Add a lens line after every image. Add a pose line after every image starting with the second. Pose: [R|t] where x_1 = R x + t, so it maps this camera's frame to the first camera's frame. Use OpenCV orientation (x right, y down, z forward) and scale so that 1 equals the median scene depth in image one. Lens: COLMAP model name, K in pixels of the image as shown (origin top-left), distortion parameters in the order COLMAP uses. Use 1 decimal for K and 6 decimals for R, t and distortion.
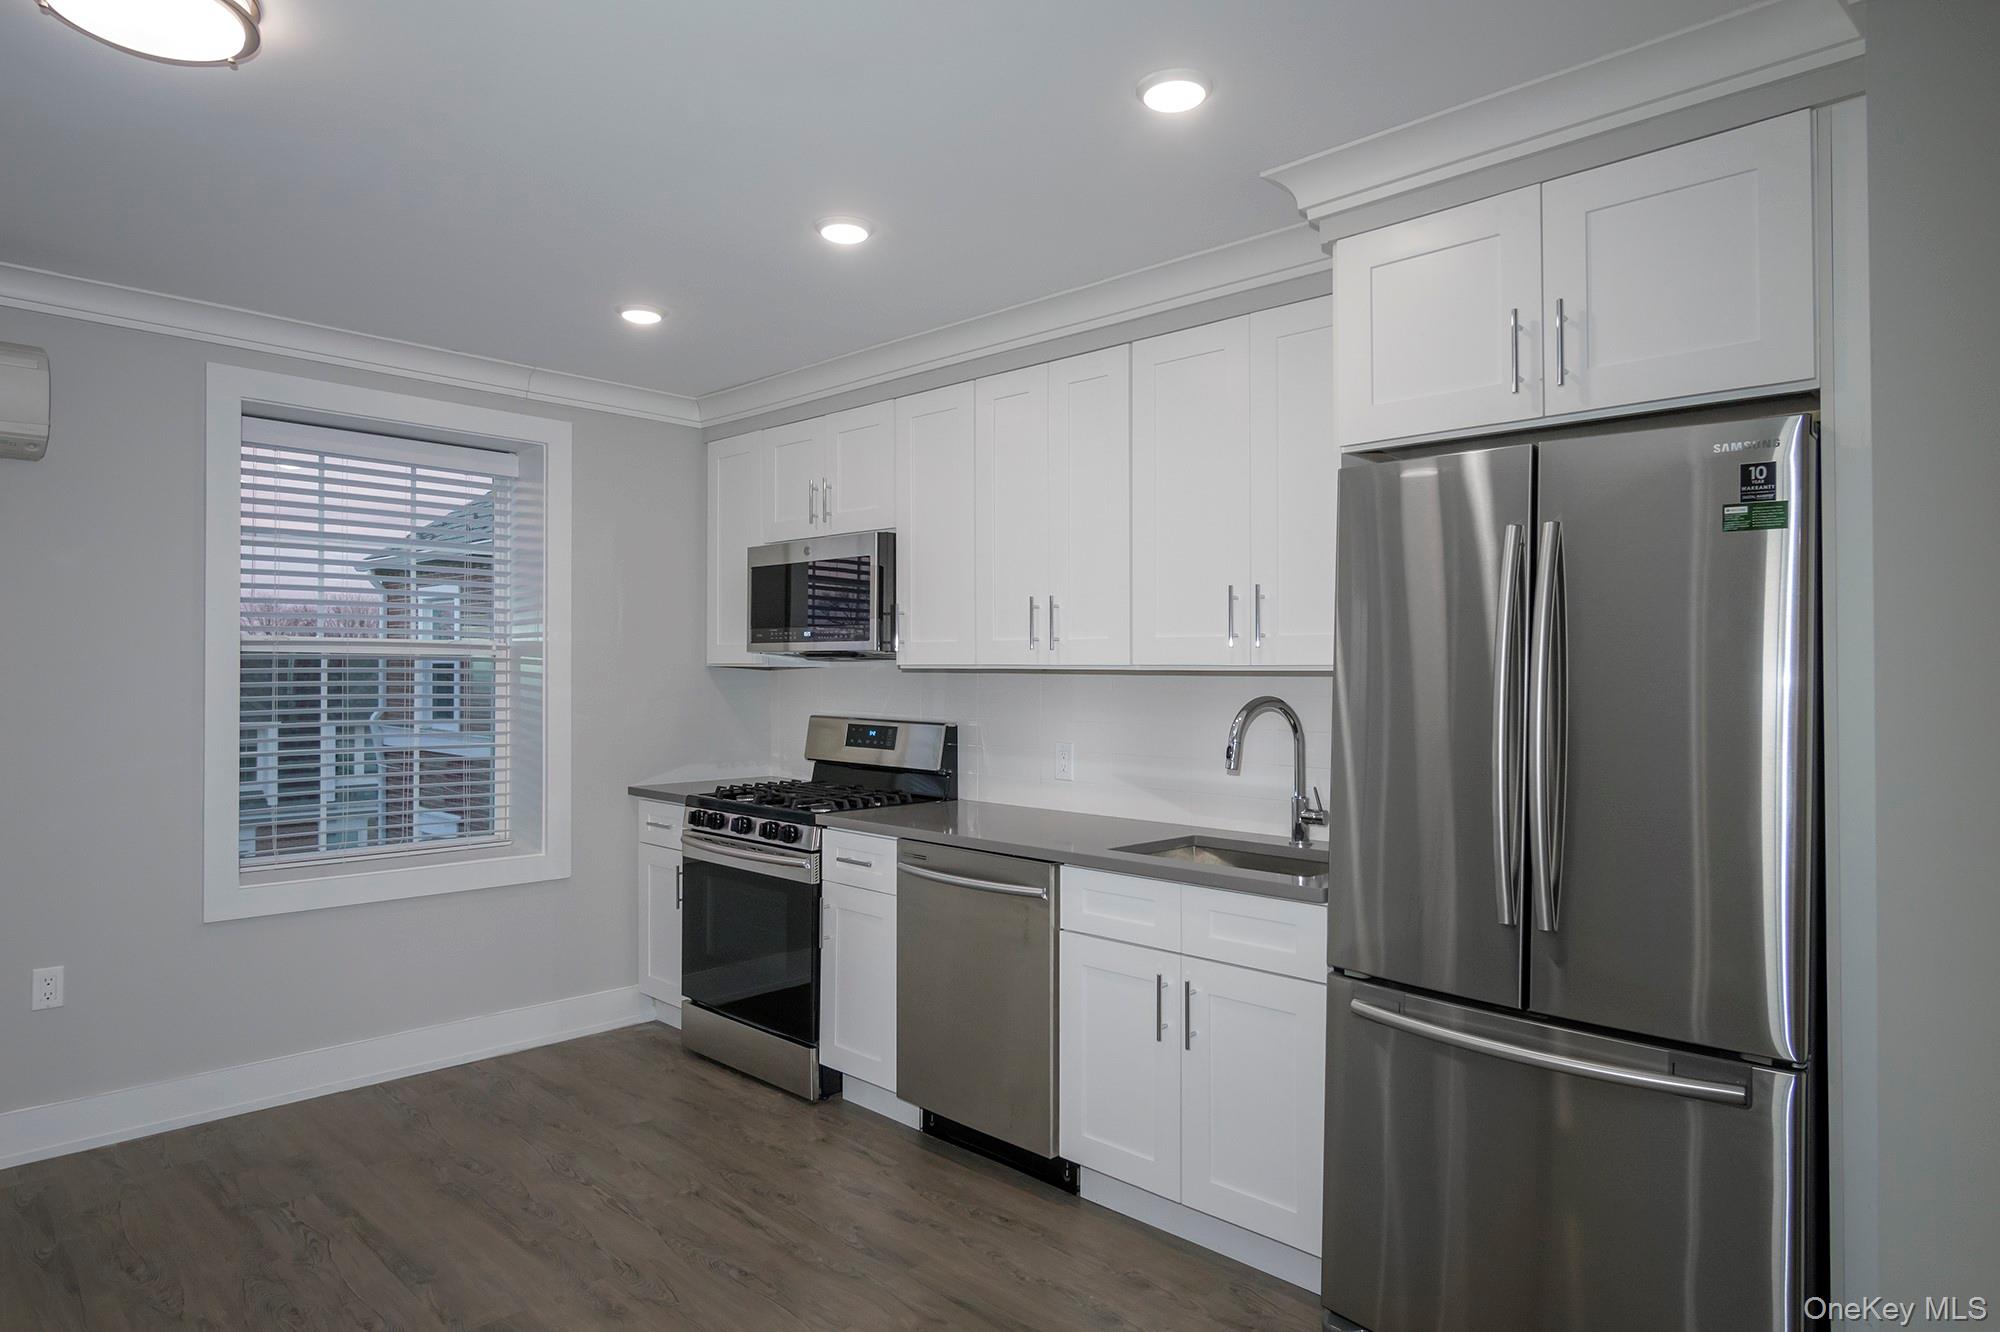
lens RADIAL K [[1162.2, 0, 1000.2], [0, 1162.2, 665.3], [0, 0, 1]] dist [-0.000070, -0.002234]
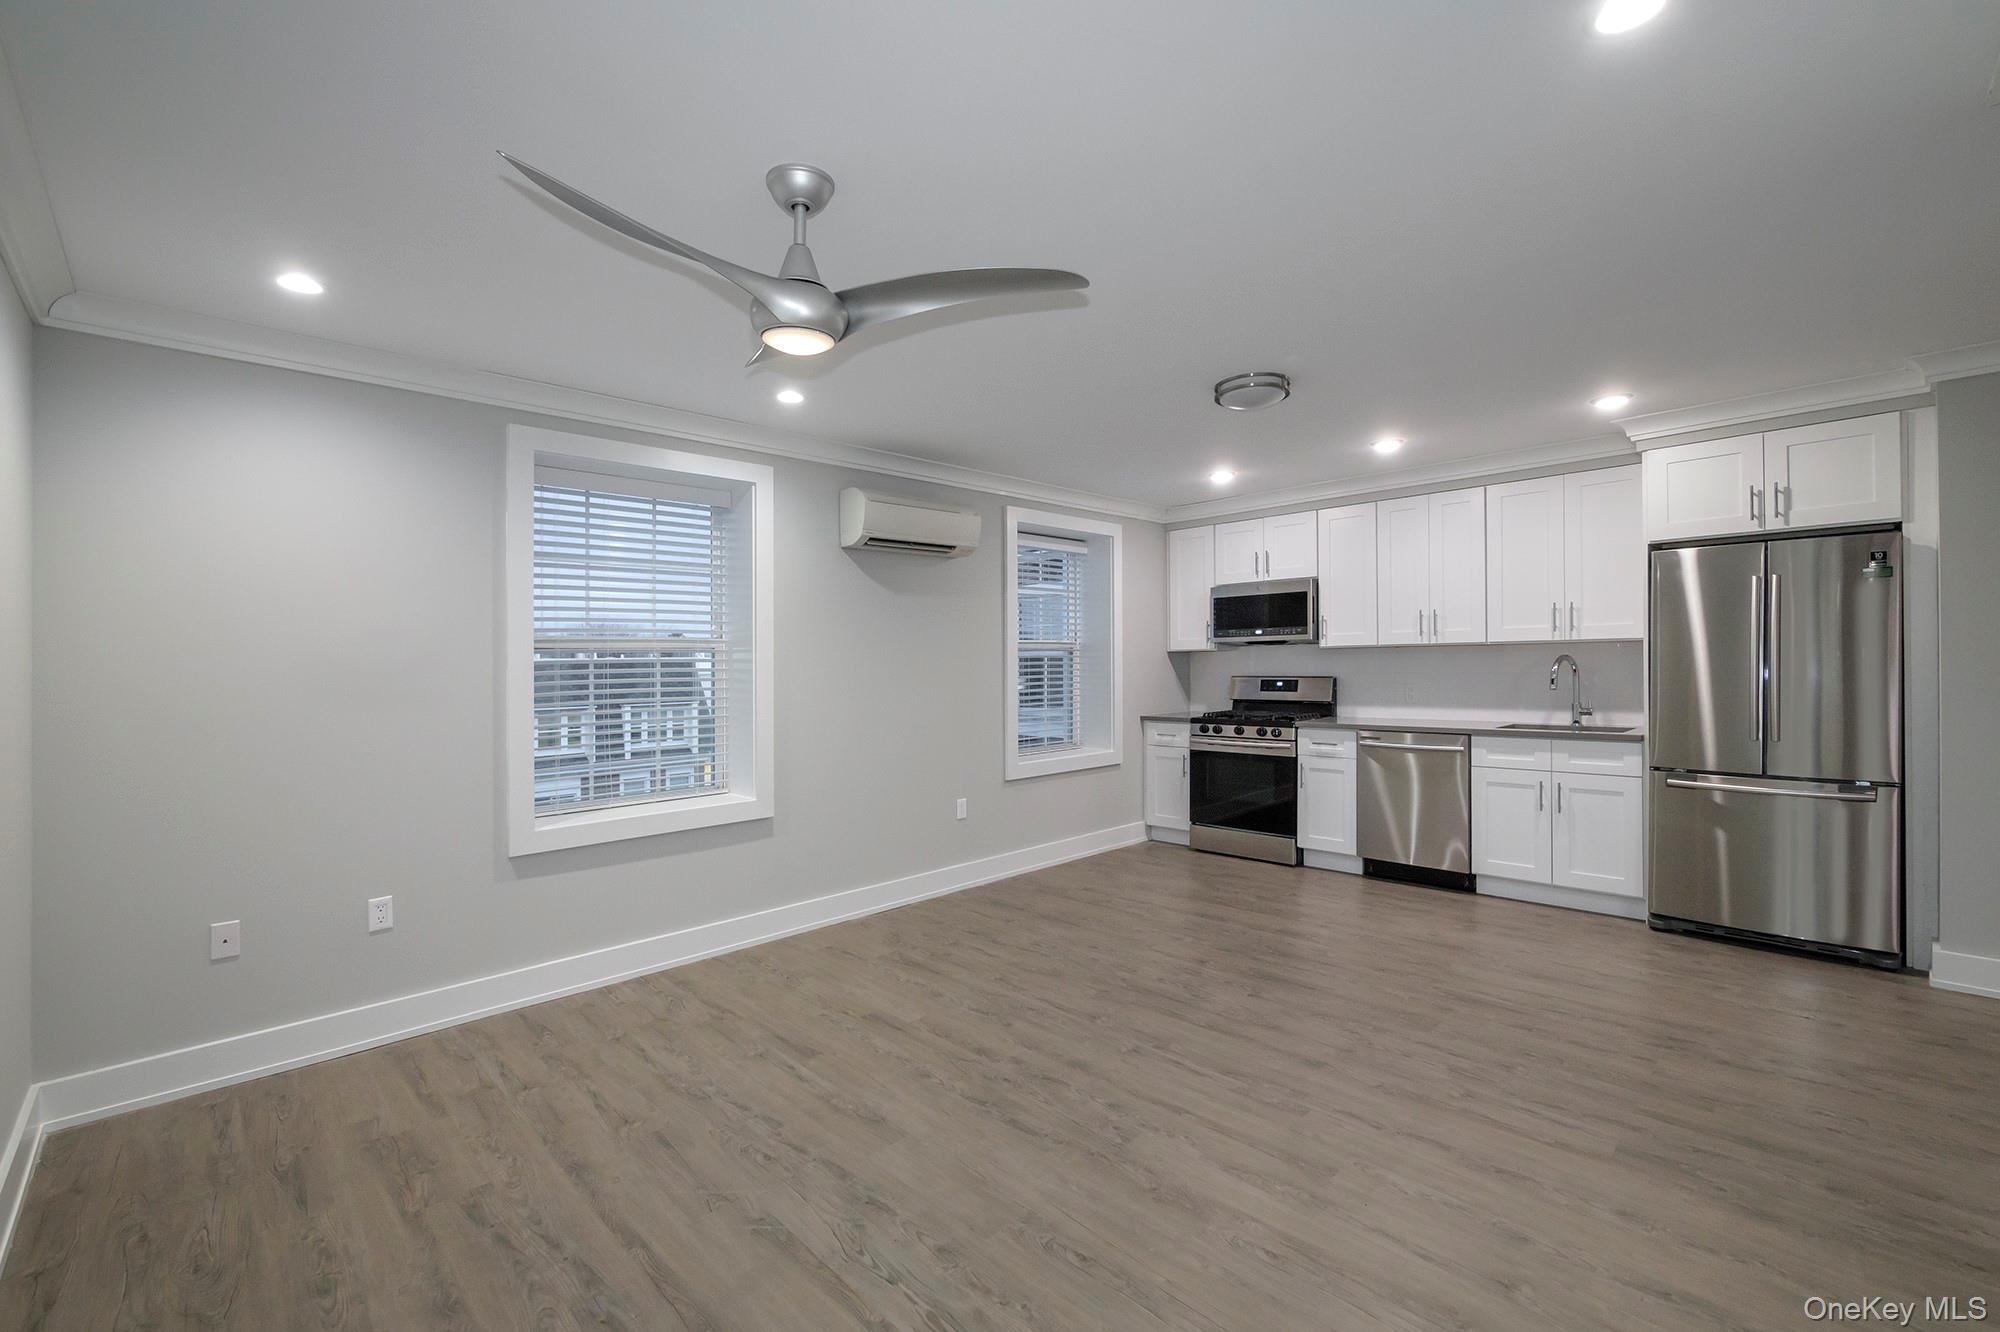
lens RADIAL K [[830.1, 0, 1002.5], [0, 830.1, 672.7], [0, 0, 1]] dist [-0.008647, 0.000686]
pose [[0.999397, -0.020837, -0.027775, -0.556757], [0.021239, 0.999673, 0.014250, 0.012063], [0.027469, -0.014832, 0.999513, -0.391728]]
